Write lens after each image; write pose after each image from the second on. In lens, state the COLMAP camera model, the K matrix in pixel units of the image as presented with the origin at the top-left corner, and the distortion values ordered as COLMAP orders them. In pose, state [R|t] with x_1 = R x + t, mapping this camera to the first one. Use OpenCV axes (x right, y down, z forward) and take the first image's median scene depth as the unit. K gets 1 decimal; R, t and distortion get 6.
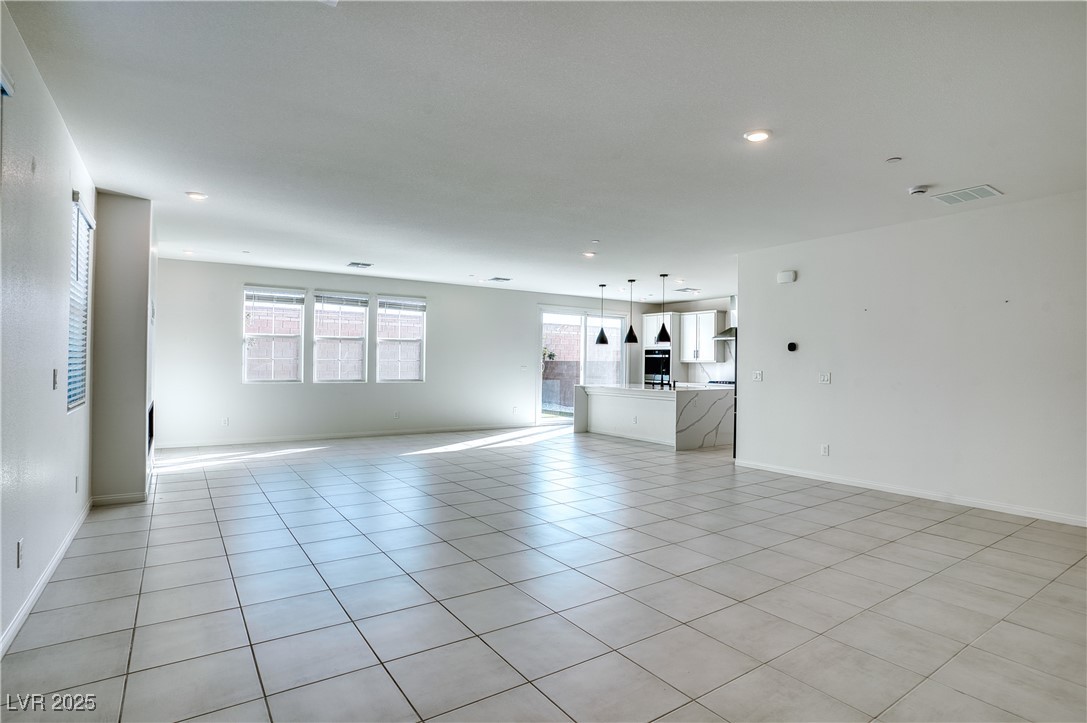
lens RADIAL K [[546.7, 0, 543.5], [0, 546.7, 361.5], [0, 0, 1]] dist [-0.087951, 0.047864]
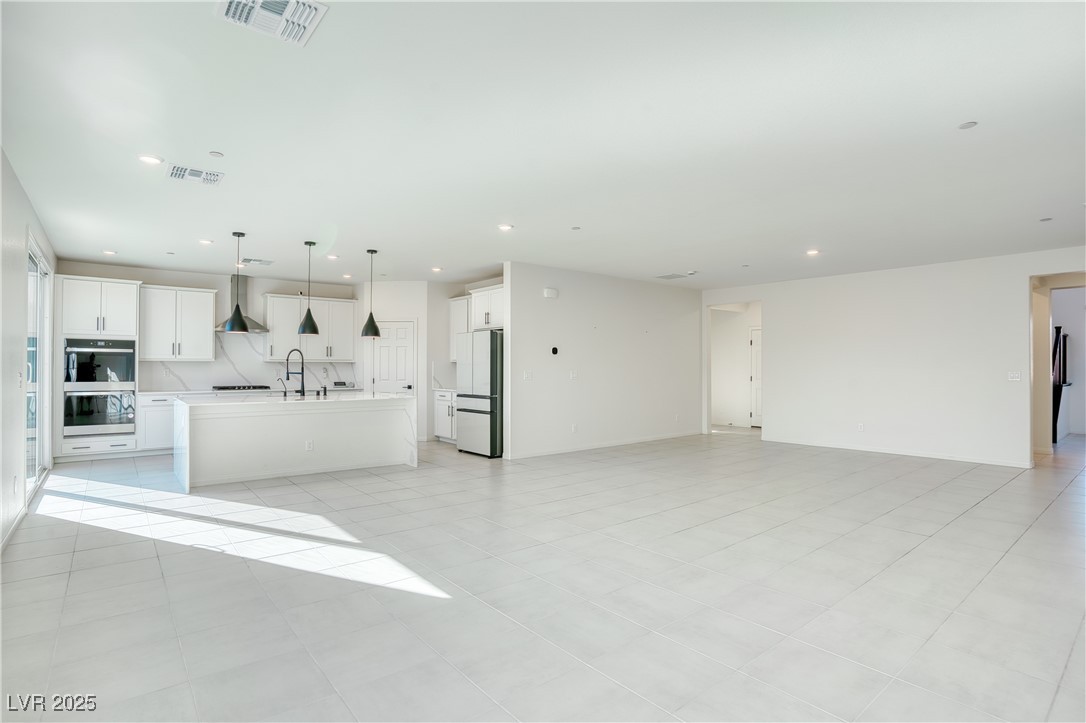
lens RADIAL K [[546.2, 0, 543.0], [0, 546.2, 361.5], [0, 0, 1]] dist [-0.087951, 0.047864]
pose [[-0.082545, -0.007002, 0.996563, -0.551375], [-0.007236, 0.999953, 0.006427, -0.006969], [-0.996561, -0.006681, -0.082592, 0.780858]]
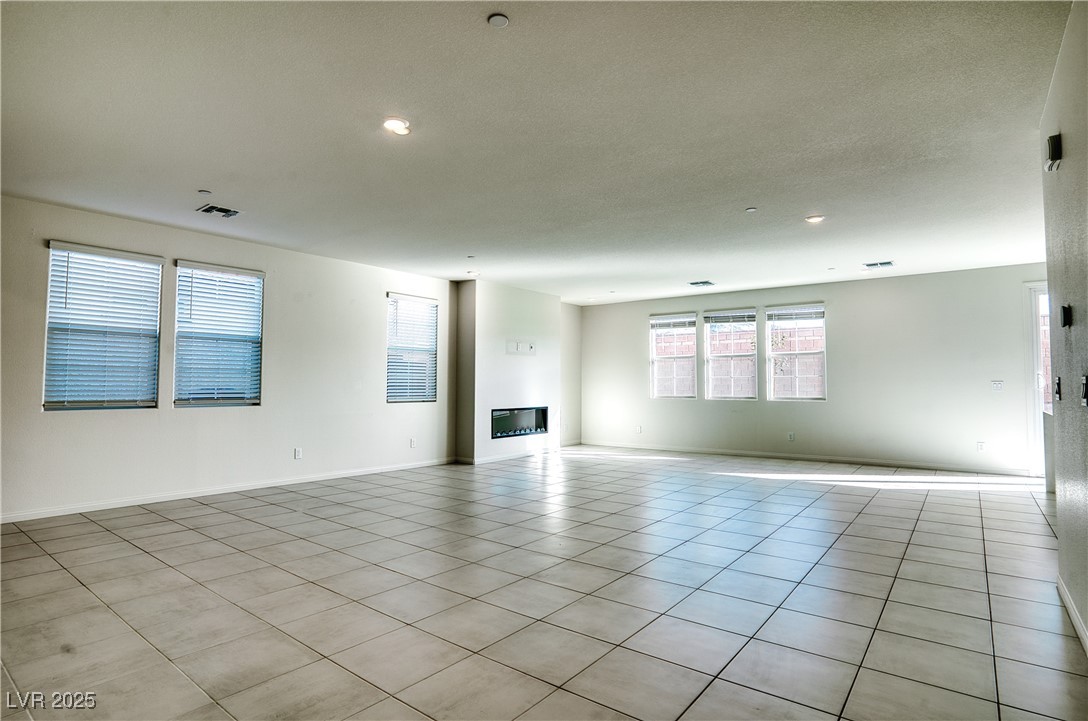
lens RADIAL K [[565.2, 0, 544.0], [0, 565.2, 360.5], [0, 0, 1]] dist [-0.100485, 0.062323]
pose [[0.313645, -0.050550, -0.948194, 0.500176], [0.005426, 0.998661, -0.051446, 0.017783], [0.949525, 0.010991, 0.313500, 0.339333]]
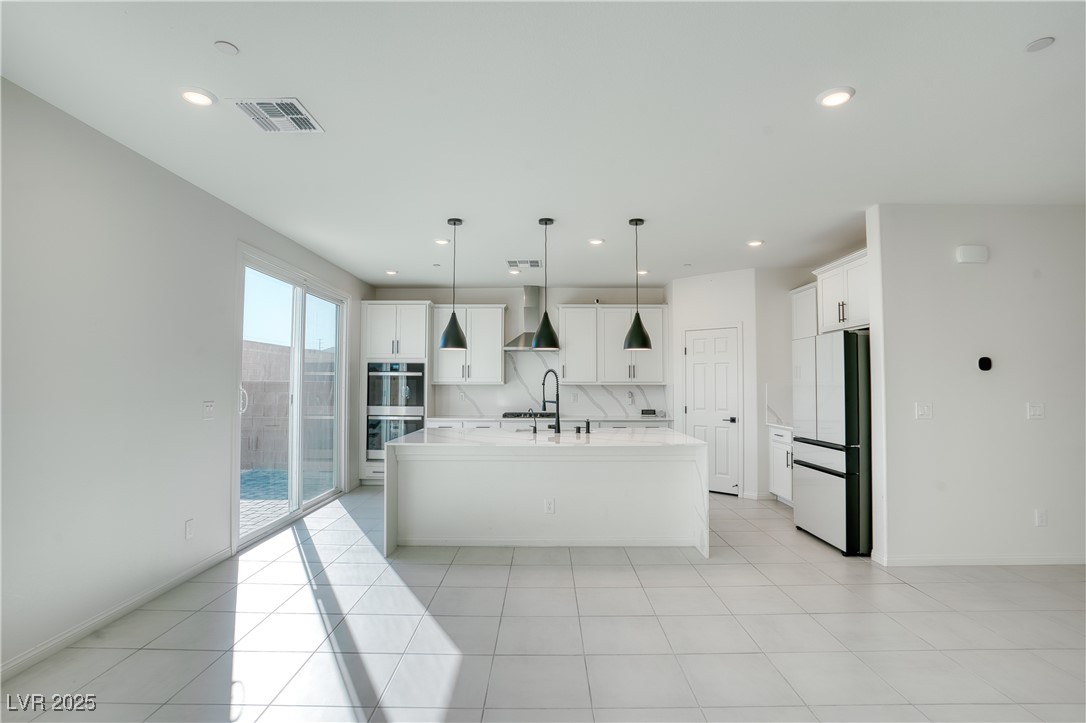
lens RADIAL K [[546.2, 0, 543.0], [0, 546.2, 361.5], [0, 0, 1]] dist [-0.087951, 0.047864]
pose [[0.566849, 0.019722, 0.823585, -0.247217], [0.003663, 0.999643, -0.026459, -0.010416], [-0.823813, 0.018015, 0.566575, 0.745193]]
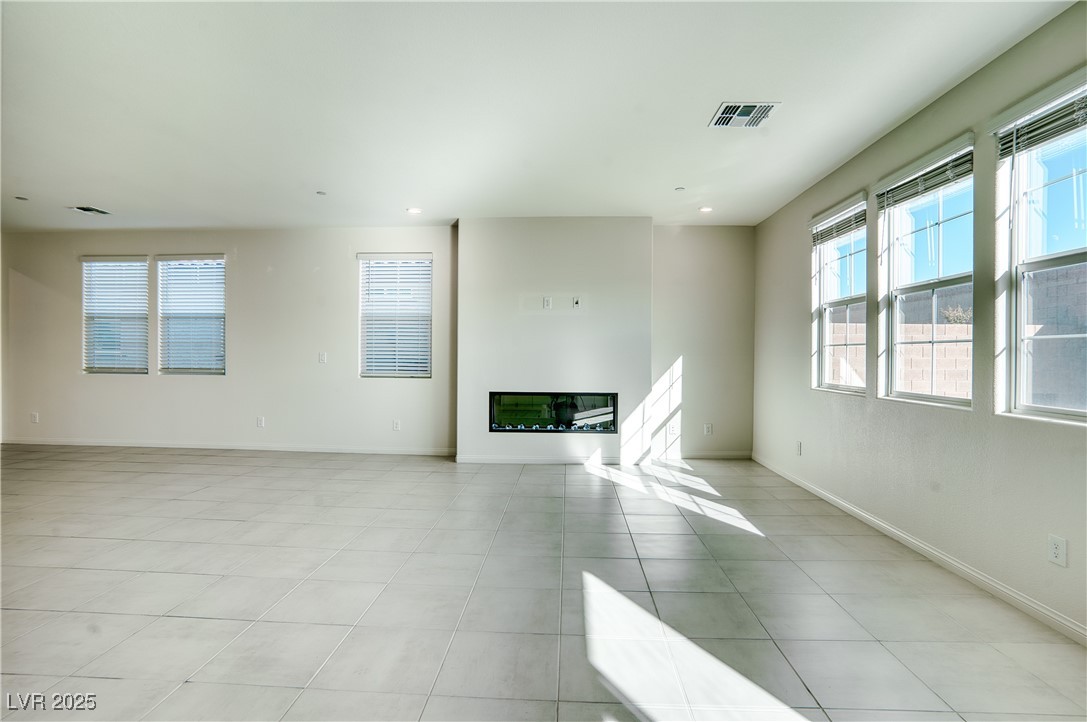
lens RADIAL K [[546.7, 0, 543.5], [0, 546.7, 361.0], [0, 0, 1]] dist [-0.087951, 0.047864]
pose [[-0.594871, -0.007450, -0.803786, 0.075955], [-0.010050, 0.999948, -0.001831, 0.013816], [0.803758, 0.006989, -0.594915, 0.995689]]
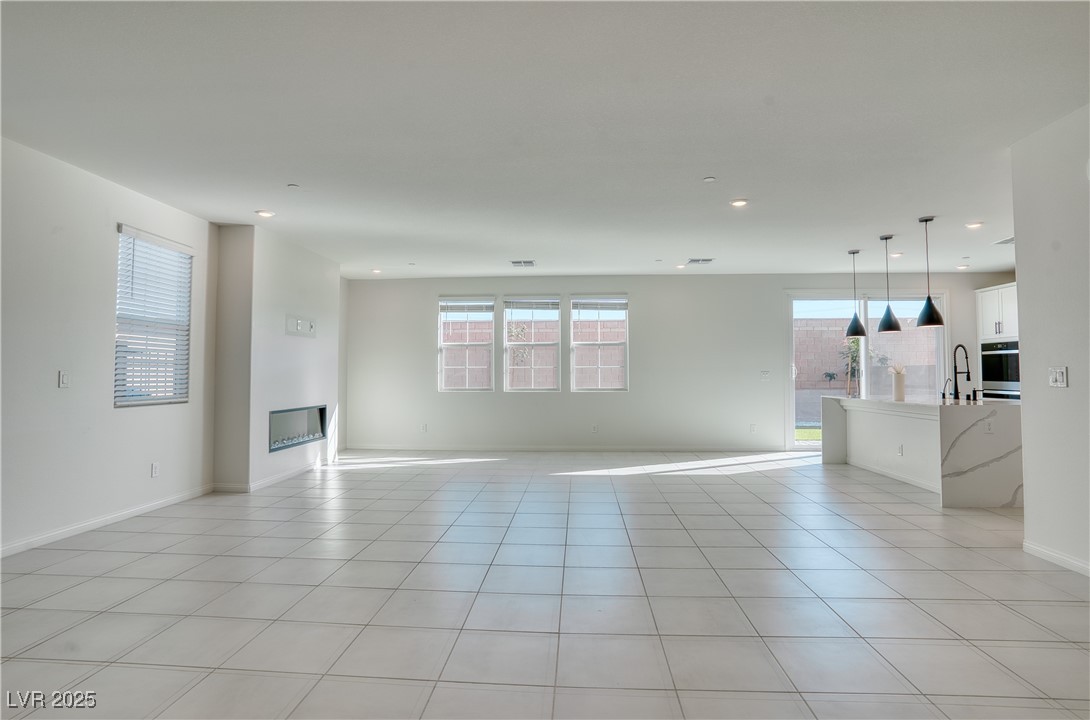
lens RADIAL K [[567.2, 0, 545.0], [0, 567.2, 360.0], [0, 0, 1]] dist [-0.052587, 0.000673]
pose [[0.791884, -0.030456, -0.609912, 0.243776], [0.014579, 0.999414, -0.030977, 0.014938], [0.610498, 0.015638, 0.791863, 0.227727]]
